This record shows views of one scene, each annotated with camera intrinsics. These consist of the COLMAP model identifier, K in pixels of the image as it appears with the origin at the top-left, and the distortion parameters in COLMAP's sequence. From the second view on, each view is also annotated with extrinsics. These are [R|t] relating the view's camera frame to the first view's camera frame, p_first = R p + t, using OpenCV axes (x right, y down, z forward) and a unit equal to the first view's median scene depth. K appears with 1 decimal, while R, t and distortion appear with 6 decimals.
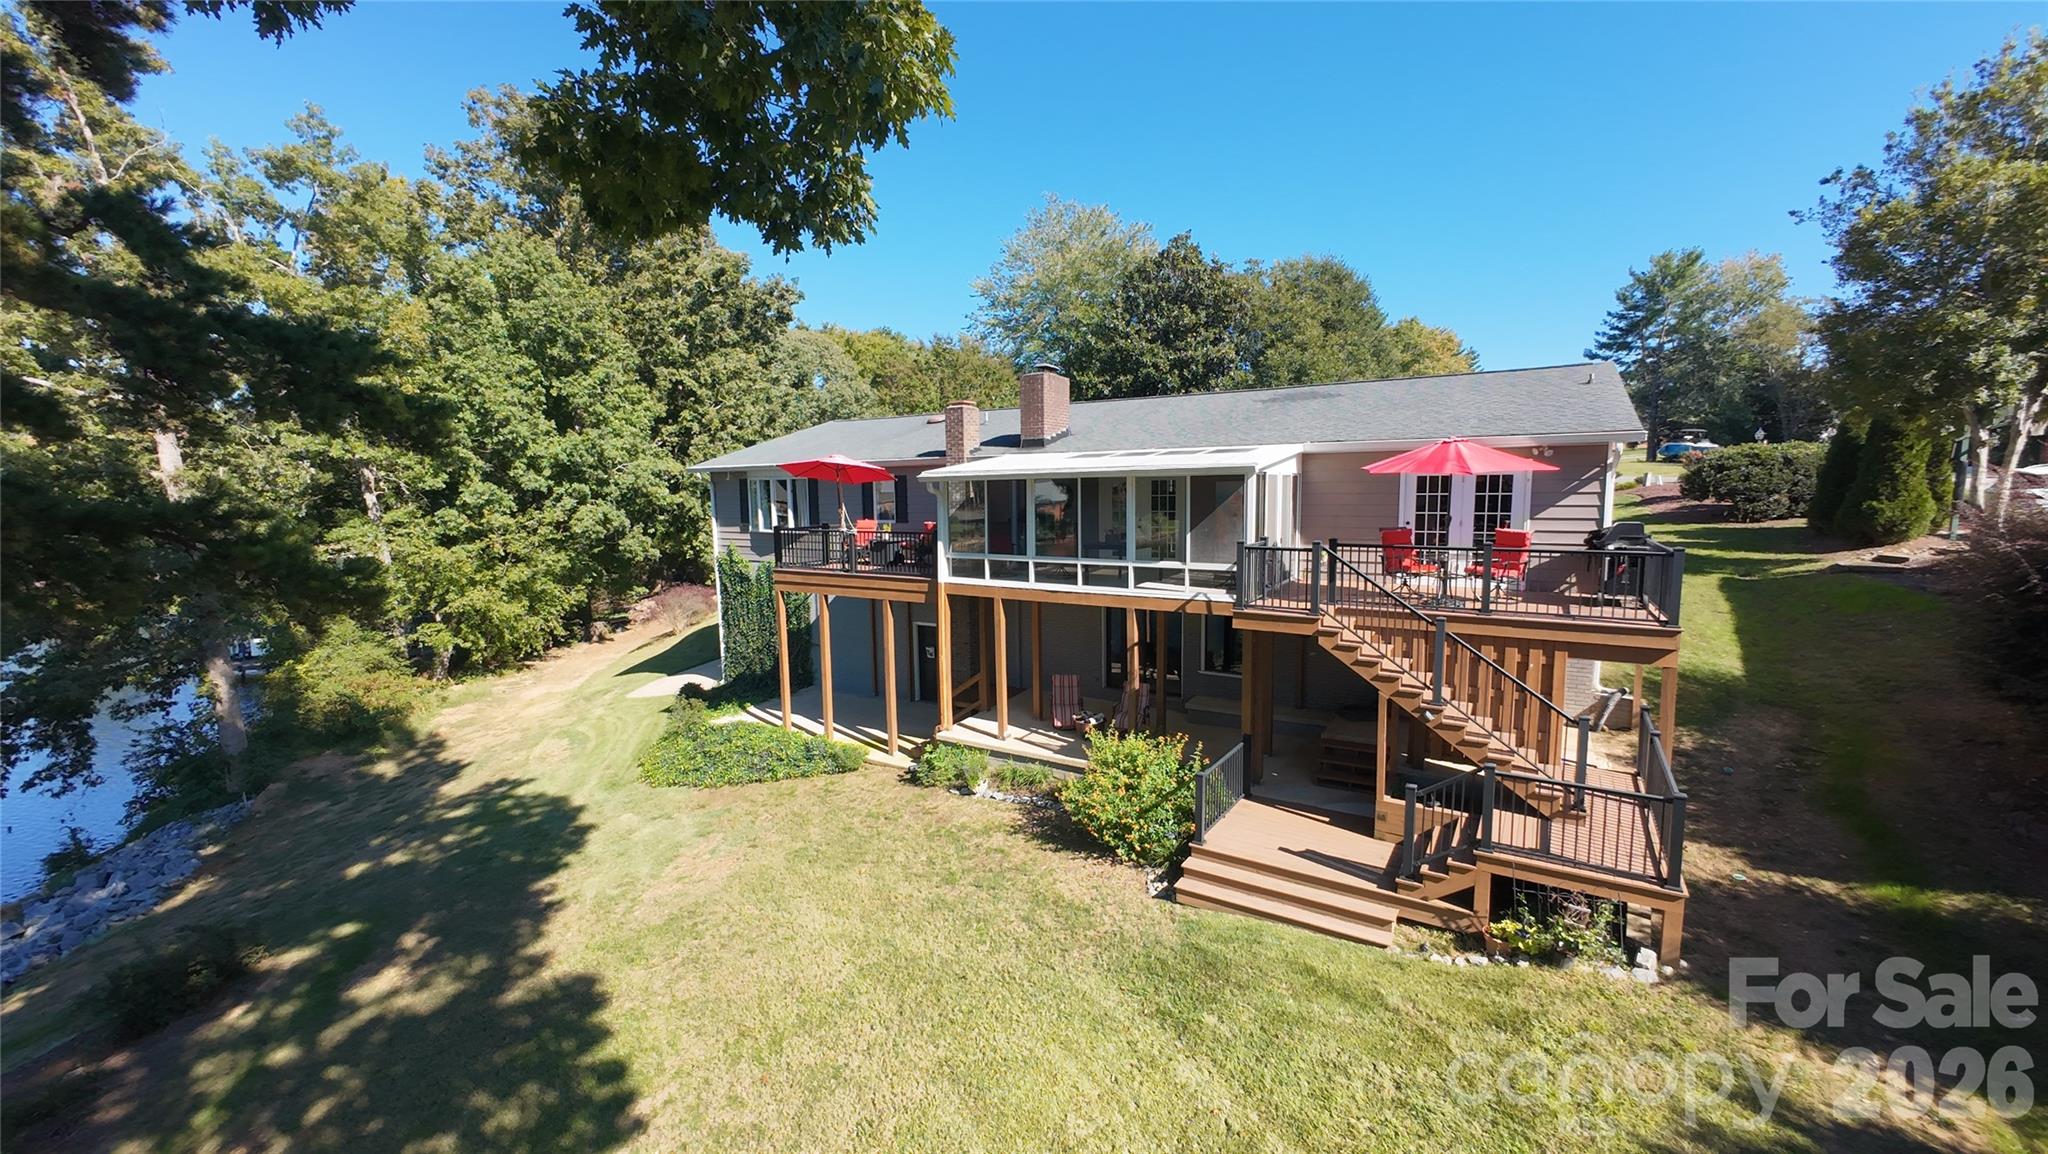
lens RADIAL K [[764.8, 0, 1024.0], [0, 764.8, 577.0], [0, 0, 1]] dist [0.001795, 0.000118]
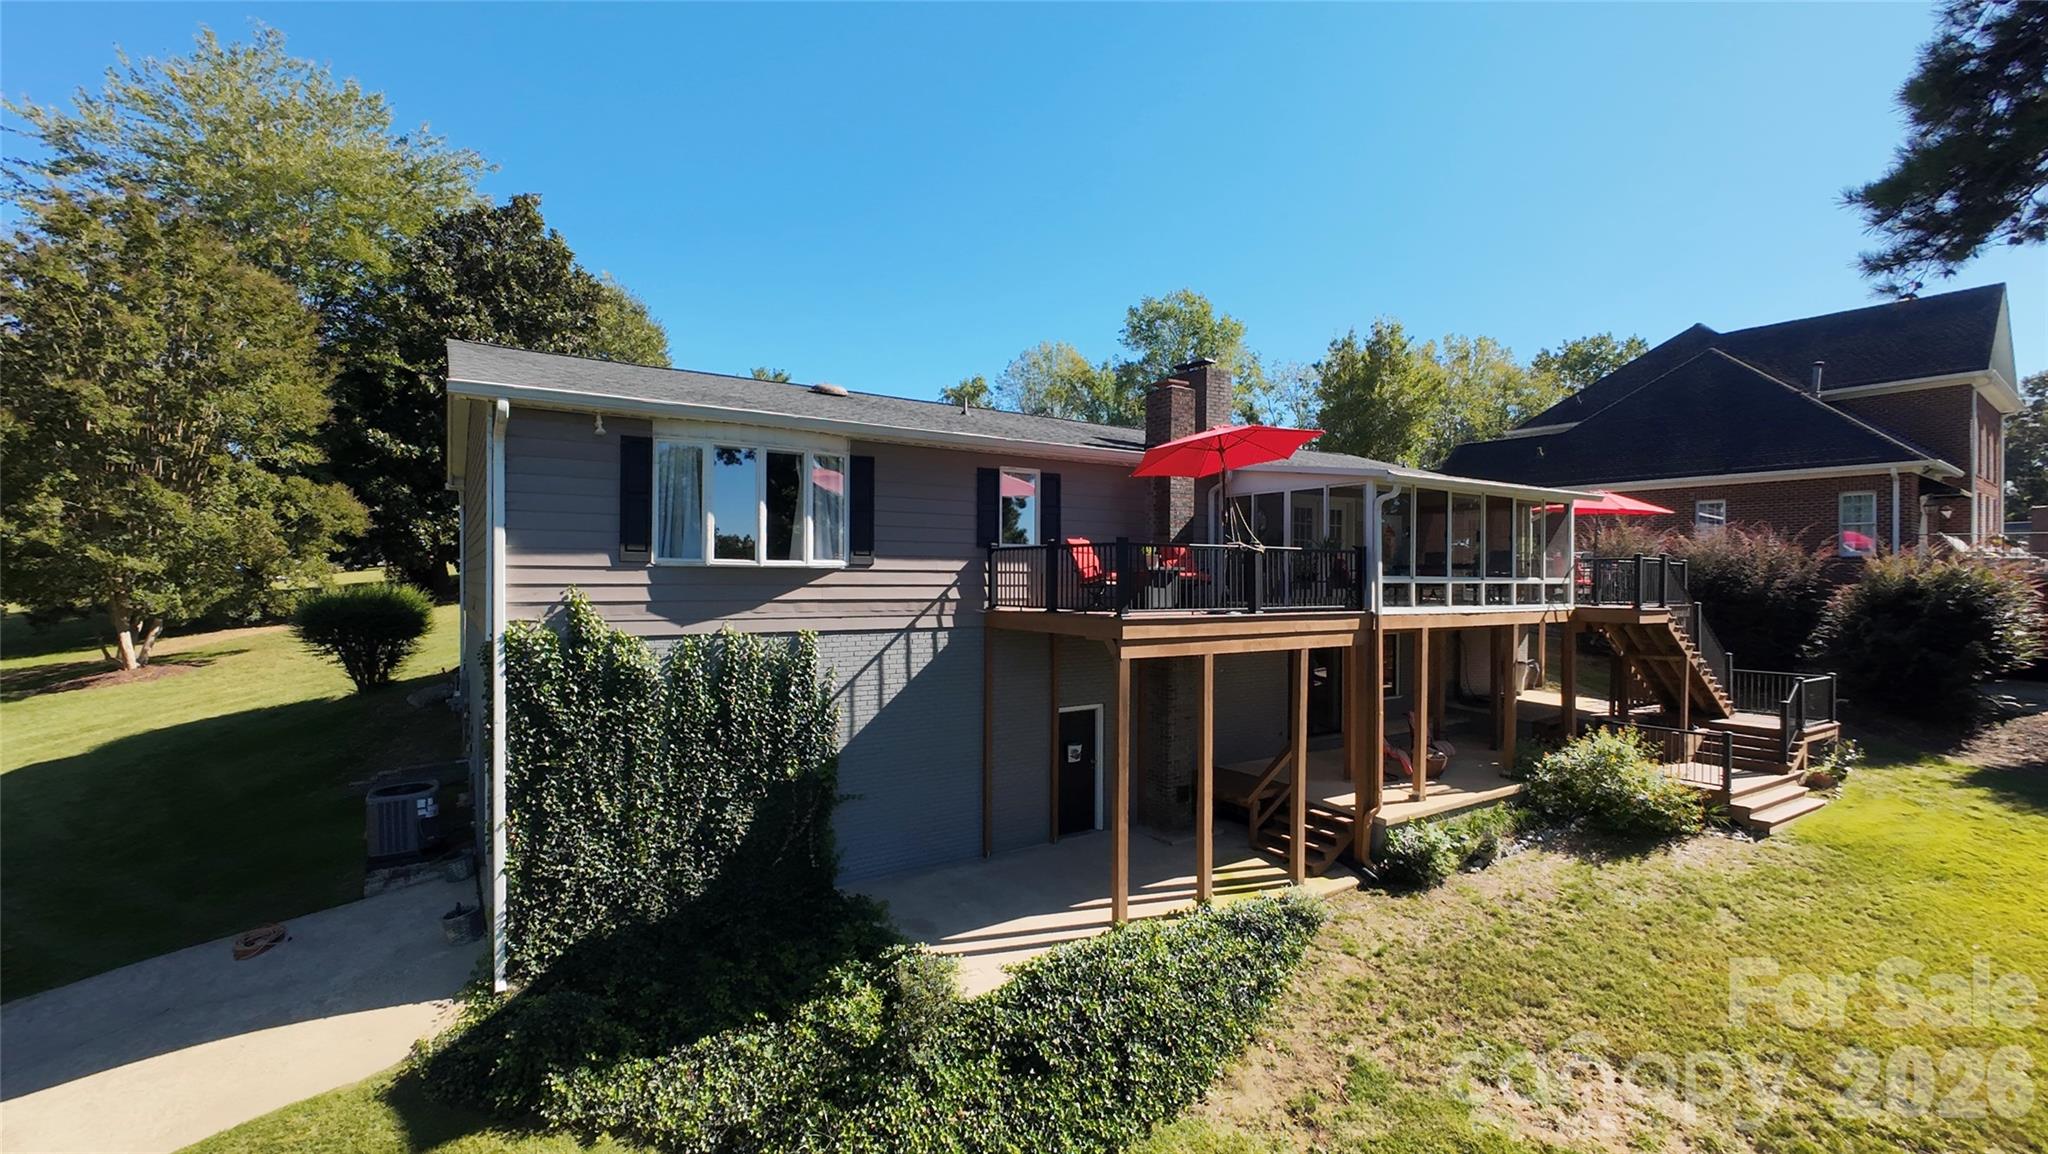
lens RADIAL K [[886.0, 0, 1024.0], [0, 886.0, 577.0], [0, 0, 1]] dist [-0.032053, 0.026051]
pose [[0.436285, 0.019920, 0.899588, -1.086967], [0.093574, 0.993330, -0.067378, -0.004069], [-0.894930, 0.113574, 0.431511, 0.959464]]
